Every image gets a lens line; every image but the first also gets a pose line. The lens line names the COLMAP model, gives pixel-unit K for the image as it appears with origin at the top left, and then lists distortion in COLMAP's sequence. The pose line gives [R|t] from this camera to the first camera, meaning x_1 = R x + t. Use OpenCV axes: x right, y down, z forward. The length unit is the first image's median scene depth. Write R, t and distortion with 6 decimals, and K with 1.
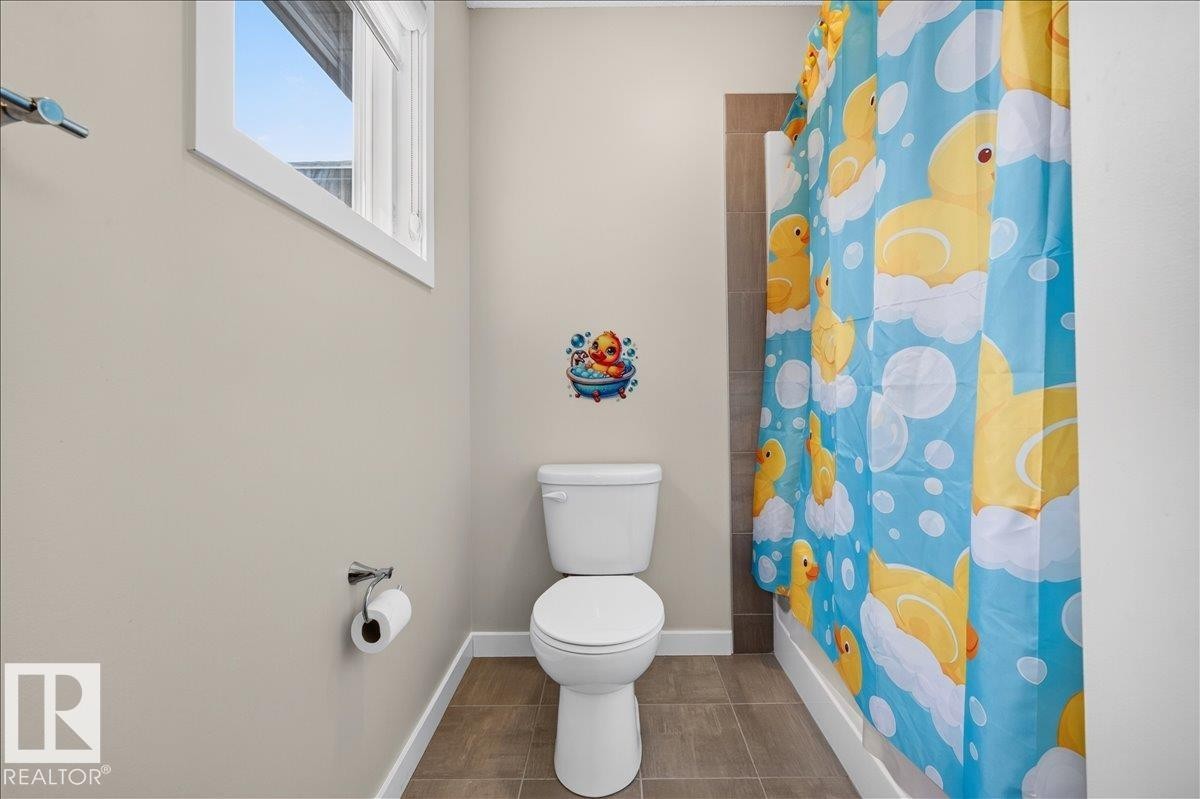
lens RADIAL K [[472.9, 0, 603.7], [0, 472.9, 393.1], [0, 0, 1]] dist [-0.001602, -0.000580]
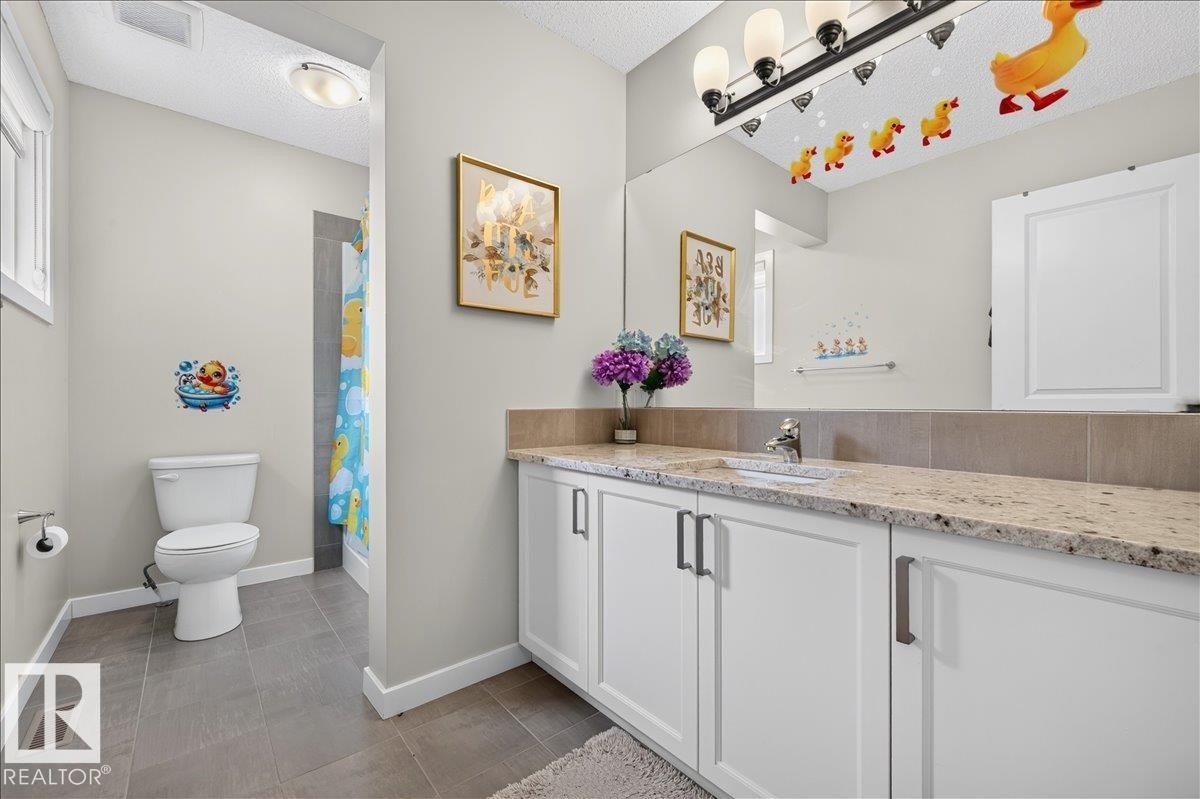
lens RADIAL K [[472.9, 0, 597.3], [0, 472.9, 401.8], [0, 0, 1]] dist [-0.001602, -0.000580]
pose [[0.740151, 0.013171, 0.672312, -0.090912], [-0.002519, 0.999855, -0.016815, 0.010529], [-0.672436, 0.010752, 0.740077, -0.799243]]
